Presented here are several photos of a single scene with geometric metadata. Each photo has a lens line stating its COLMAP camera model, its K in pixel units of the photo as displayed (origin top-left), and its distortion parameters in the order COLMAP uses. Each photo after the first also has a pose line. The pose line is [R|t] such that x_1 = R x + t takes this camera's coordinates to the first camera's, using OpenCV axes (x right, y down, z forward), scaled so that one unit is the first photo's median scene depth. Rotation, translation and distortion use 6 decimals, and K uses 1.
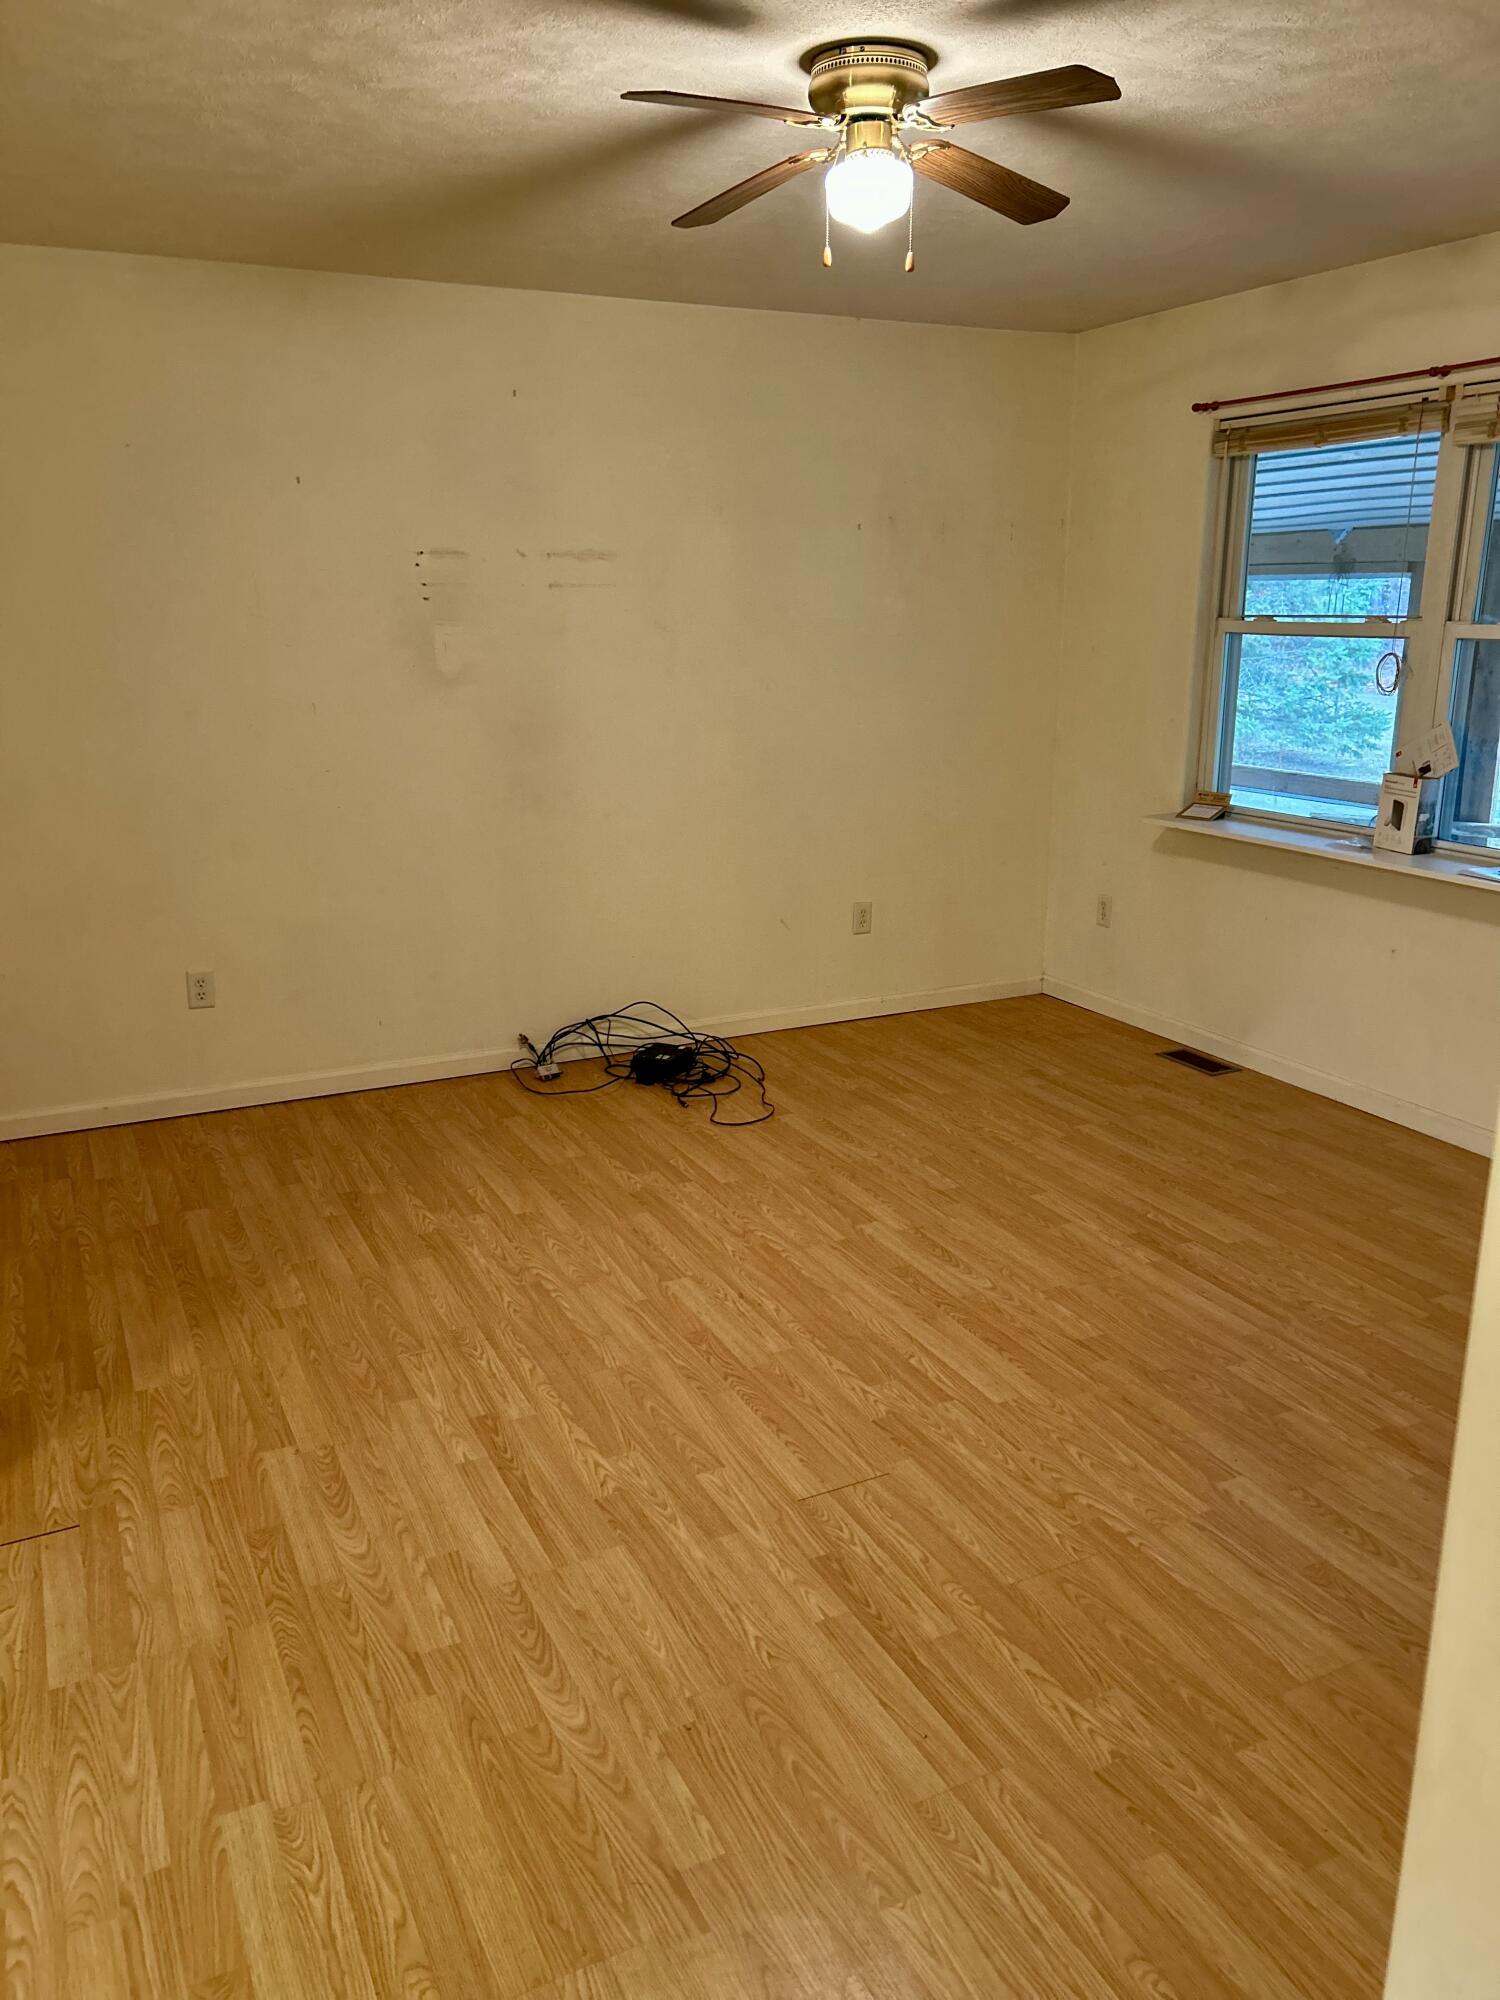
lens RADIAL K [[1495.5, 0, 739.6], [0, 1495.5, 1000.4], [0, 0, 1]] dist [0.037871, -0.052071]
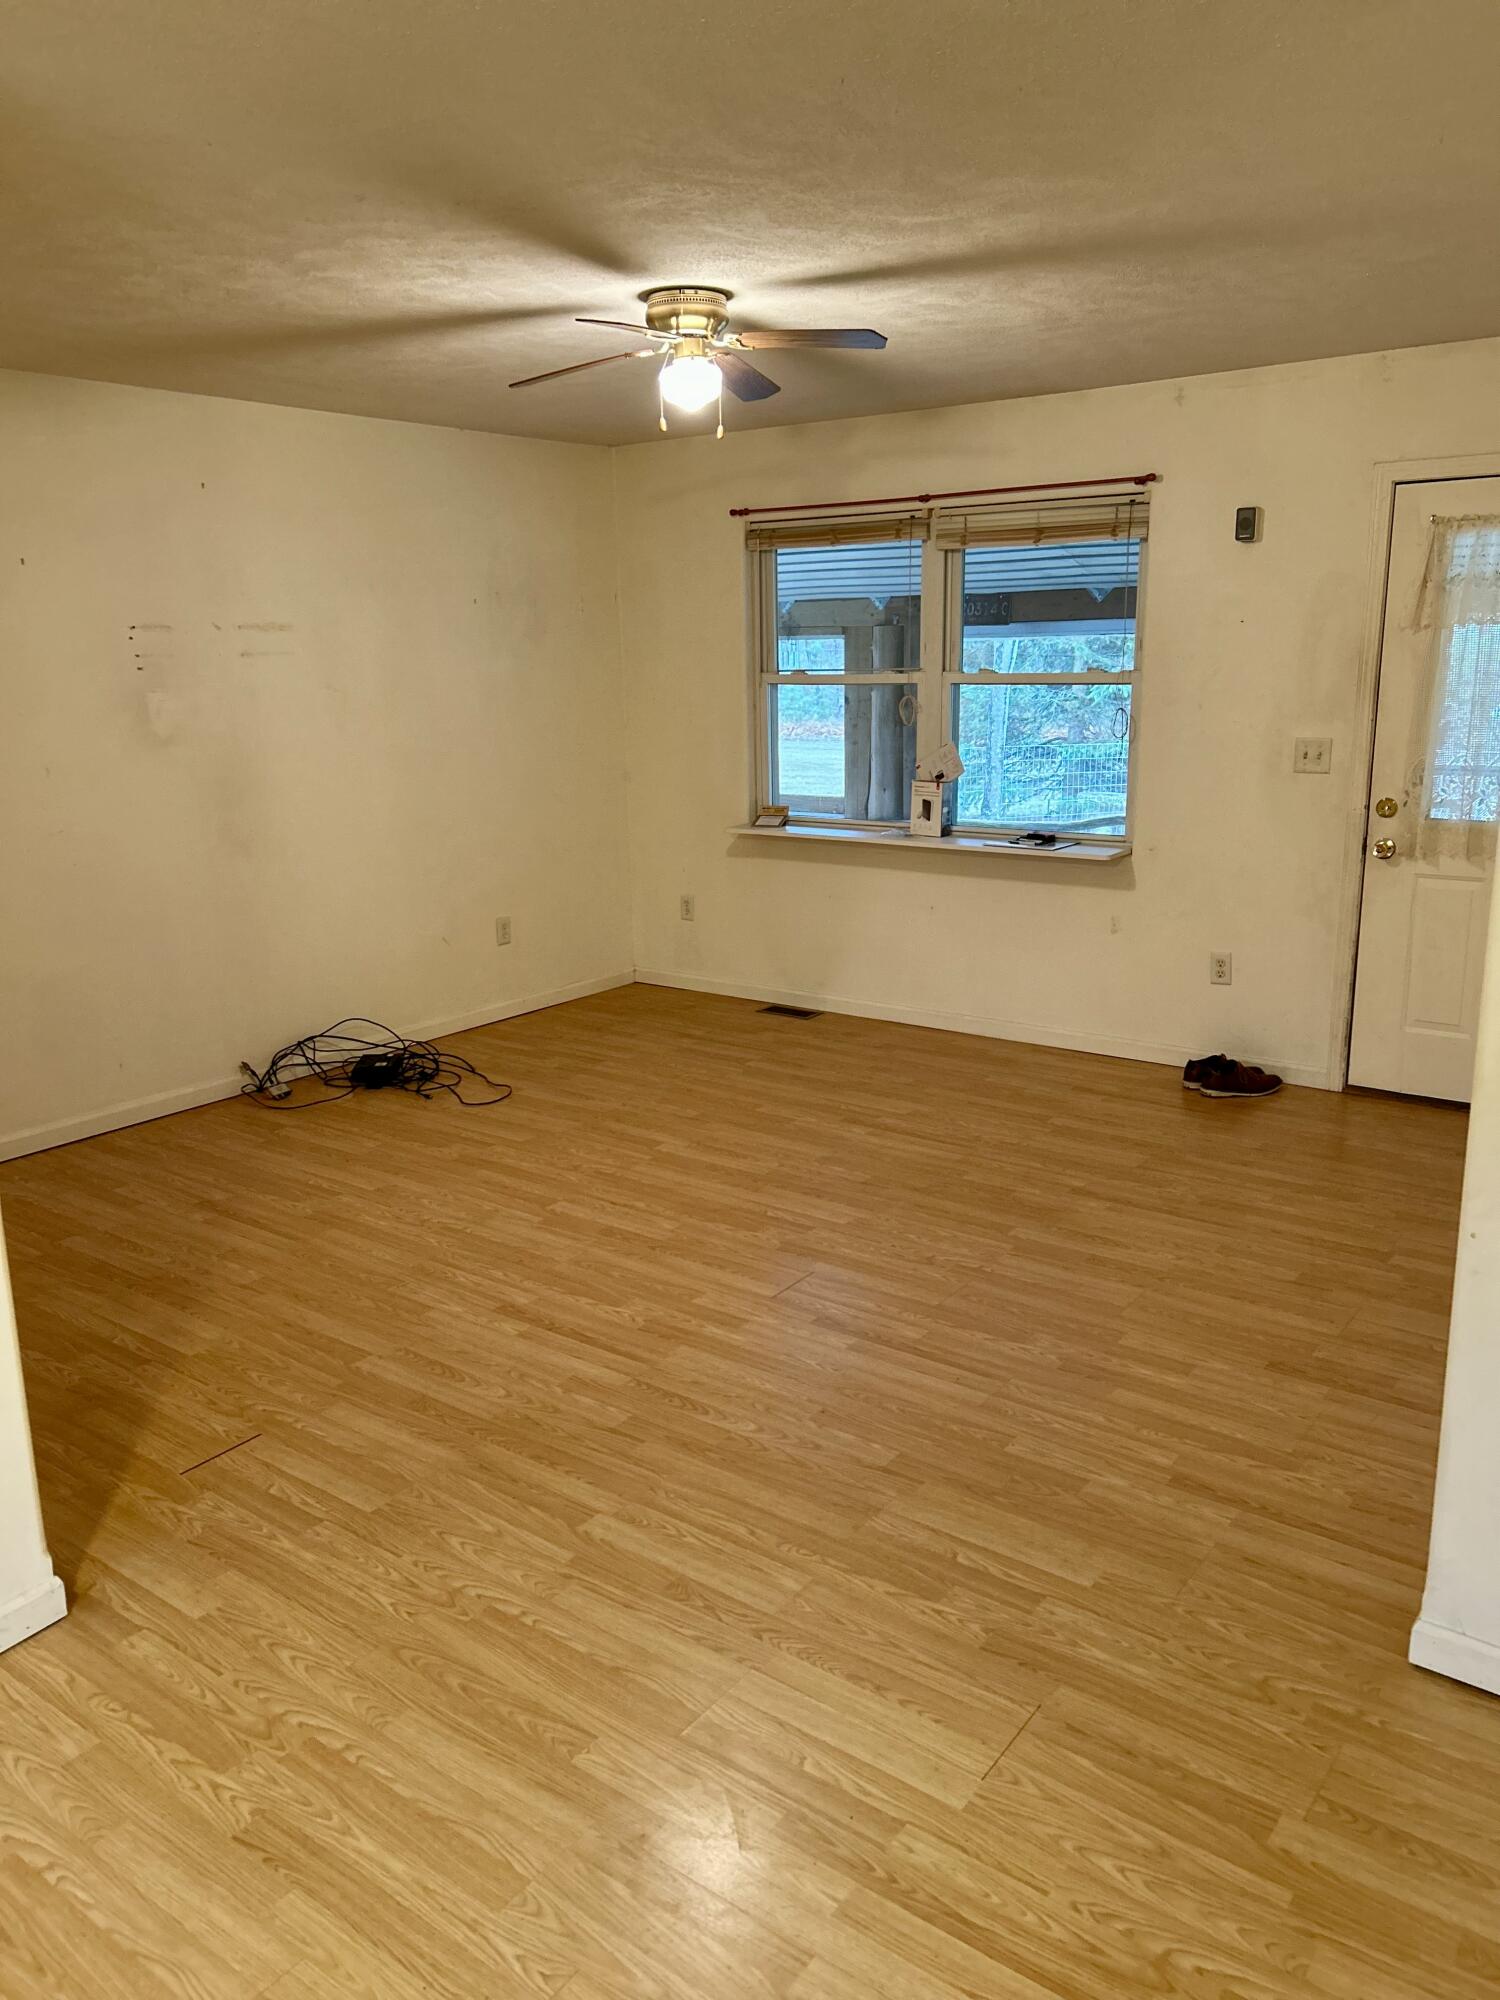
lens RADIAL K [[1495.5, 0, 739.7], [0, 1495.5, 998.0], [0, 0, 1]] dist [0.037871, -0.052071]
pose [[0.890994, -0.116147, 0.438907, -0.369237], [0.131383, 0.991322, -0.004380, 0.035472], [-0.434590, 0.061568, 0.898522, -0.174607]]
